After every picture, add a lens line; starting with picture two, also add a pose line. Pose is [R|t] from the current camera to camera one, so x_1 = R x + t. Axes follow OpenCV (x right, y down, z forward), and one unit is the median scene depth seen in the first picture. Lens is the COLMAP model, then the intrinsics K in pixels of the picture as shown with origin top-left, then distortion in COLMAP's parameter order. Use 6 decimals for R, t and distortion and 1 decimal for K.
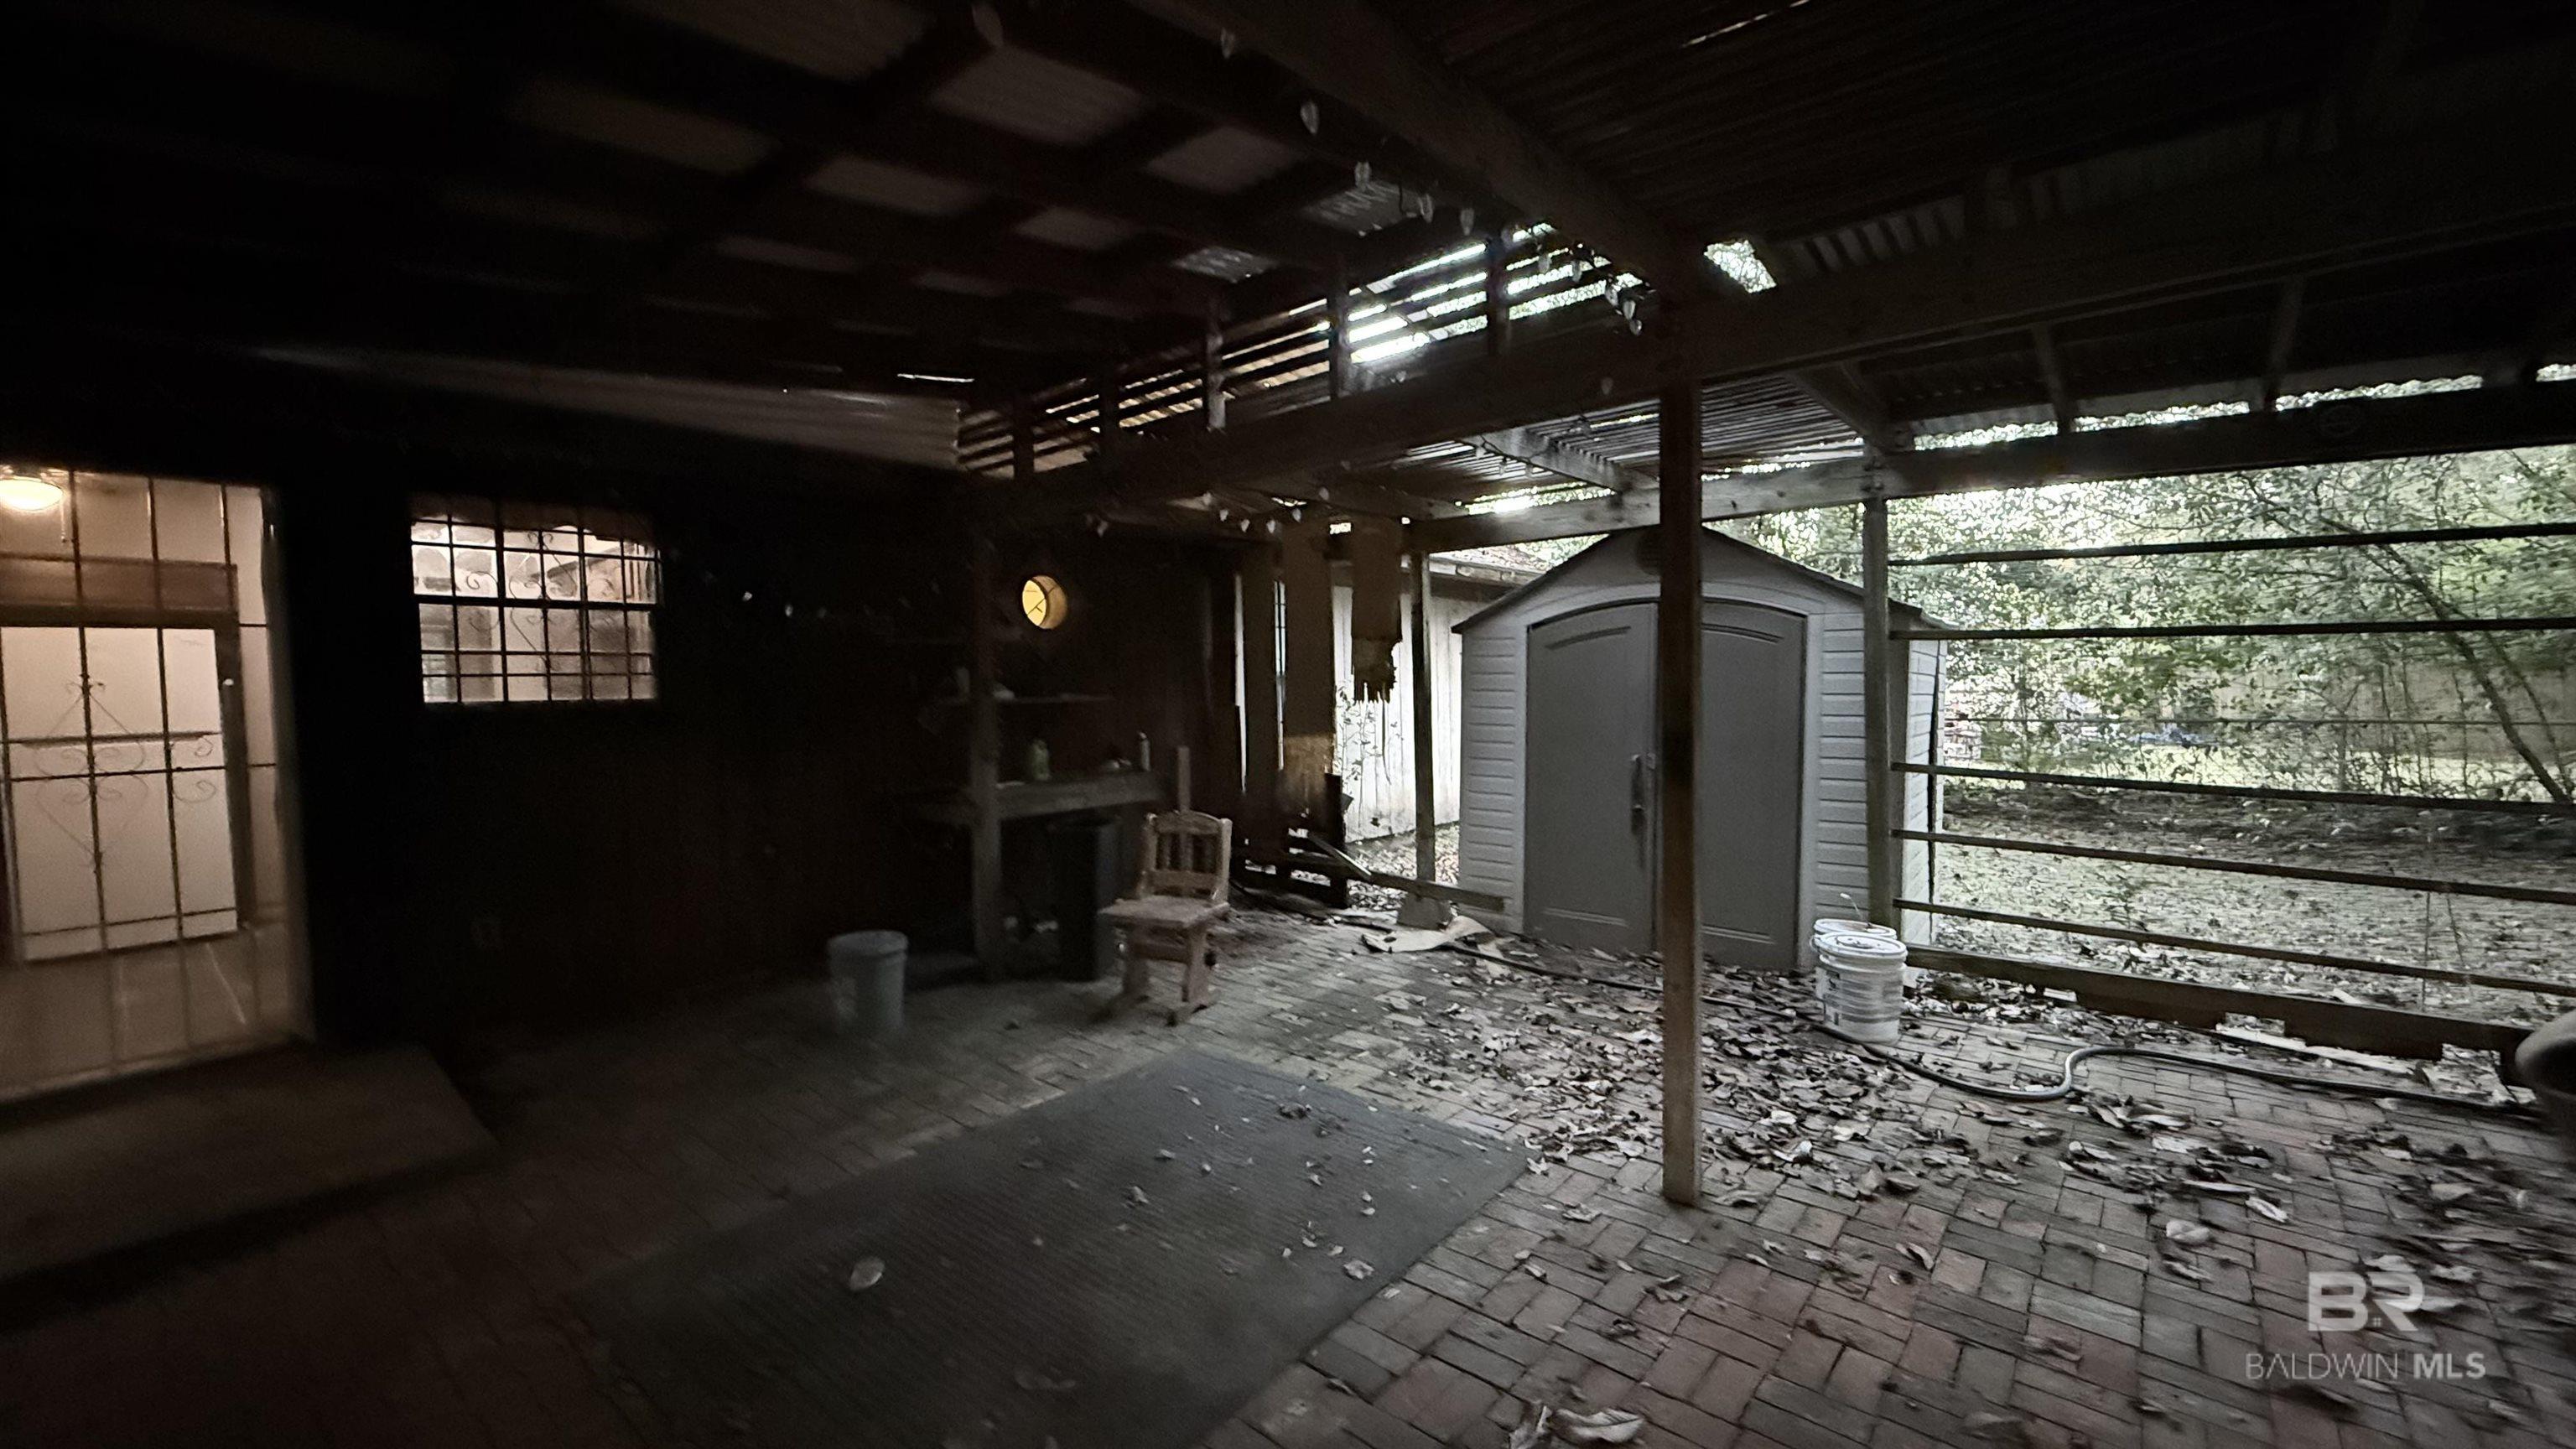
lens RADIAL K [[1019.0, 0, 1286.0], [0, 1019.0, 722.9], [0, 0, 1]] dist [-0.002087, -0.000725]
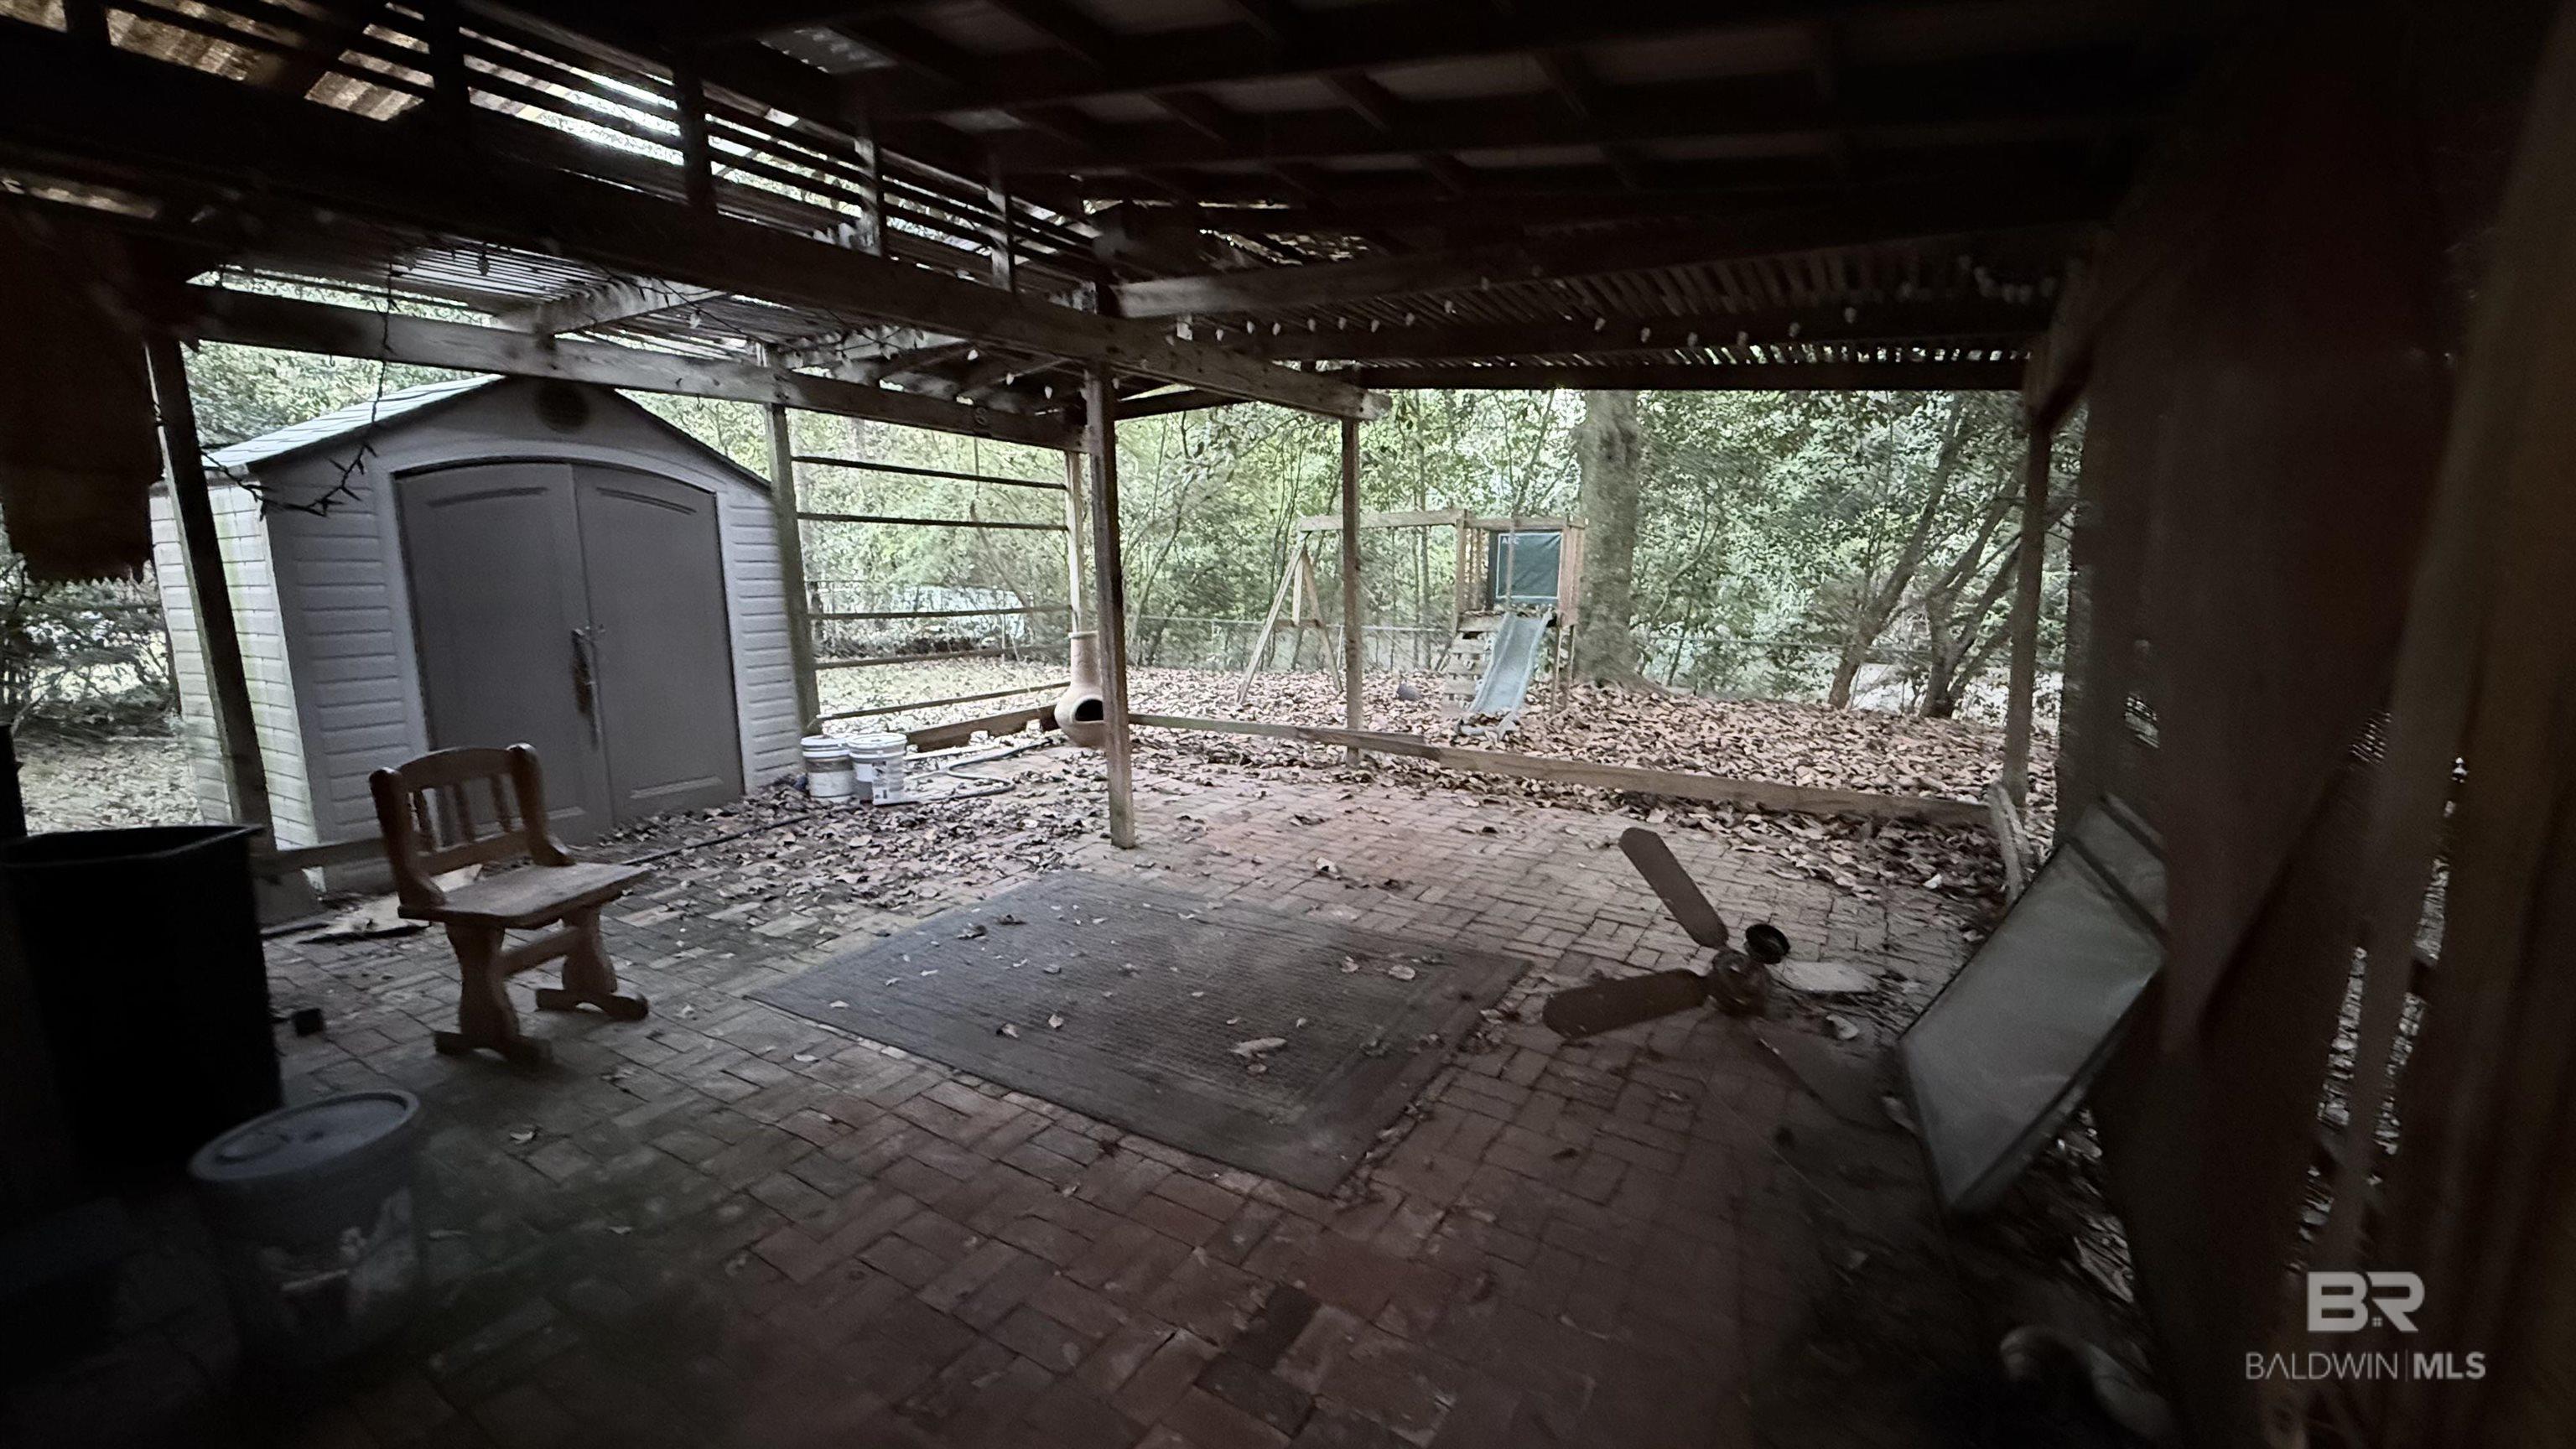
lens RADIAL K [[1019.0, 0, 1284.6], [0, 1019.0, 714.6], [0, 0, 1]] dist [-0.002087, -0.000725]
pose [[-0.155346, -0.151181, 0.976223, -0.860356], [0.040747, 0.986399, 0.159240, -0.016720], [-0.987019, 0.064515, -0.147073, 0.630979]]
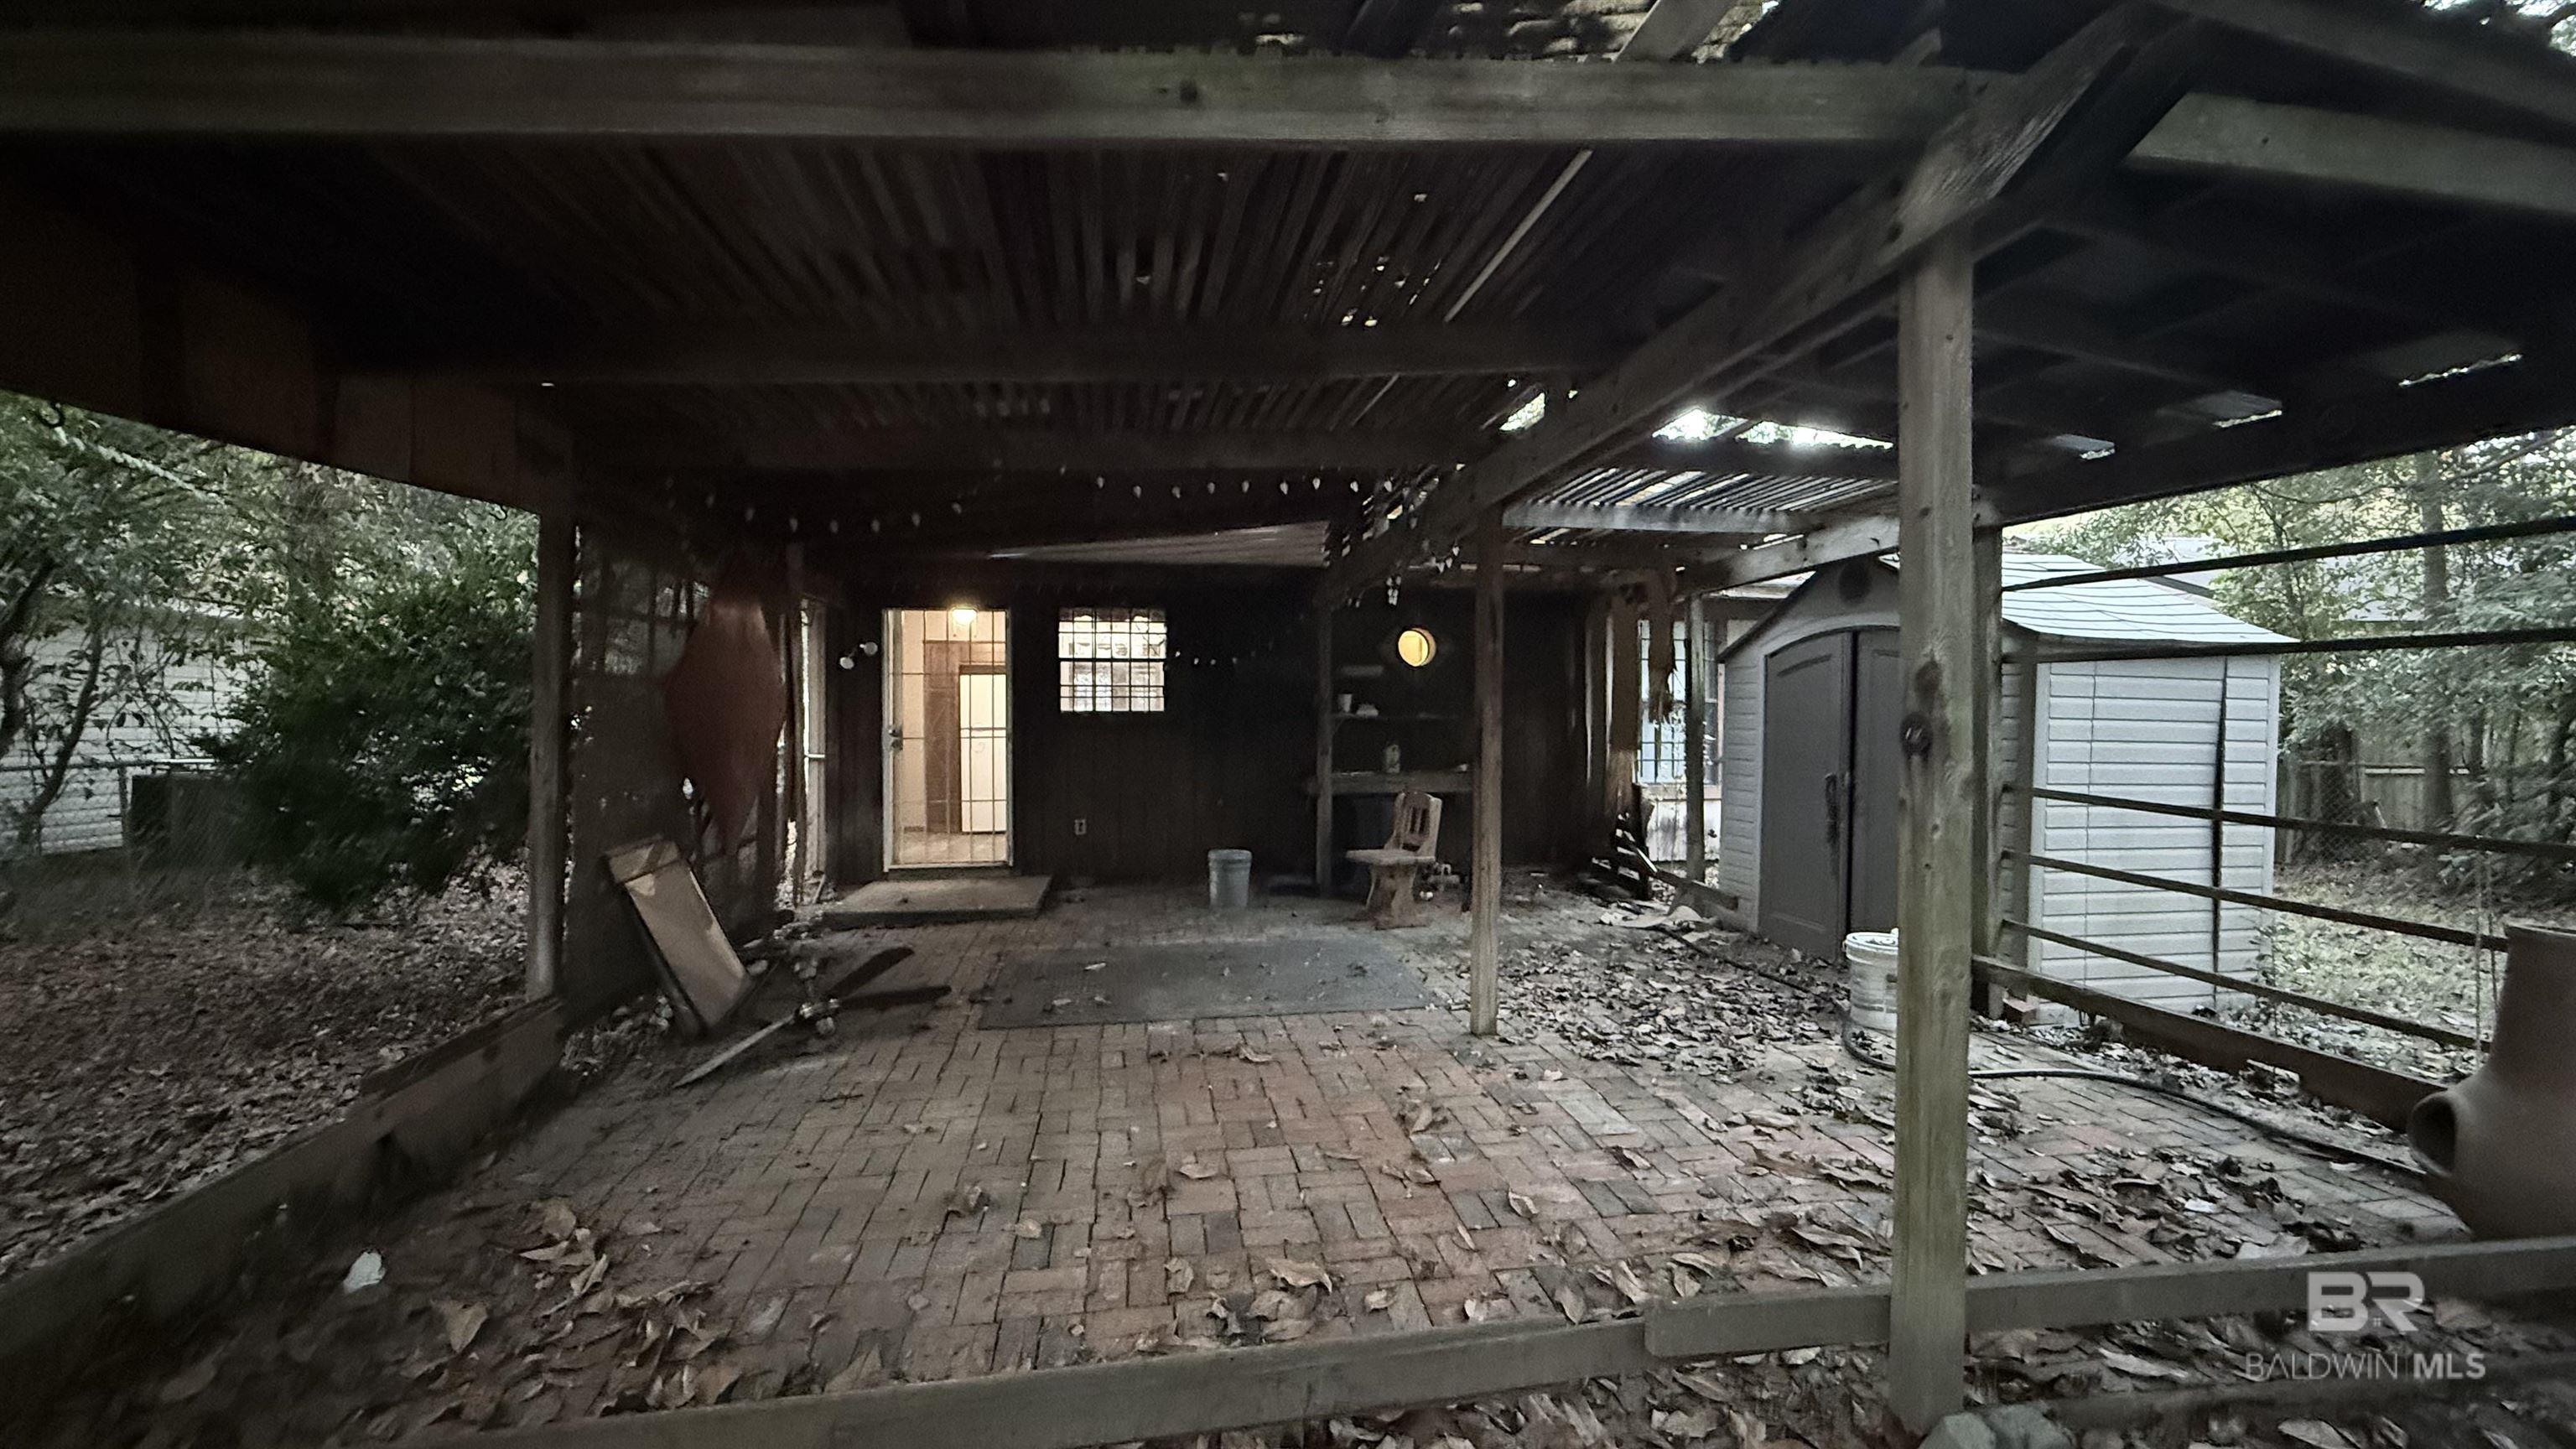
lens RADIAL K [[1019.0, 0, 1272.1], [0, 1019.0, 733.3], [0, 0, 1]] dist [-0.002087, -0.000725]
pose [[0.760340, 0.022540, -0.649134, 0.752052], [-0.036005, 0.999324, -0.007473, 0.024357], [0.648527, 0.029054, 0.760637, -0.259159]]
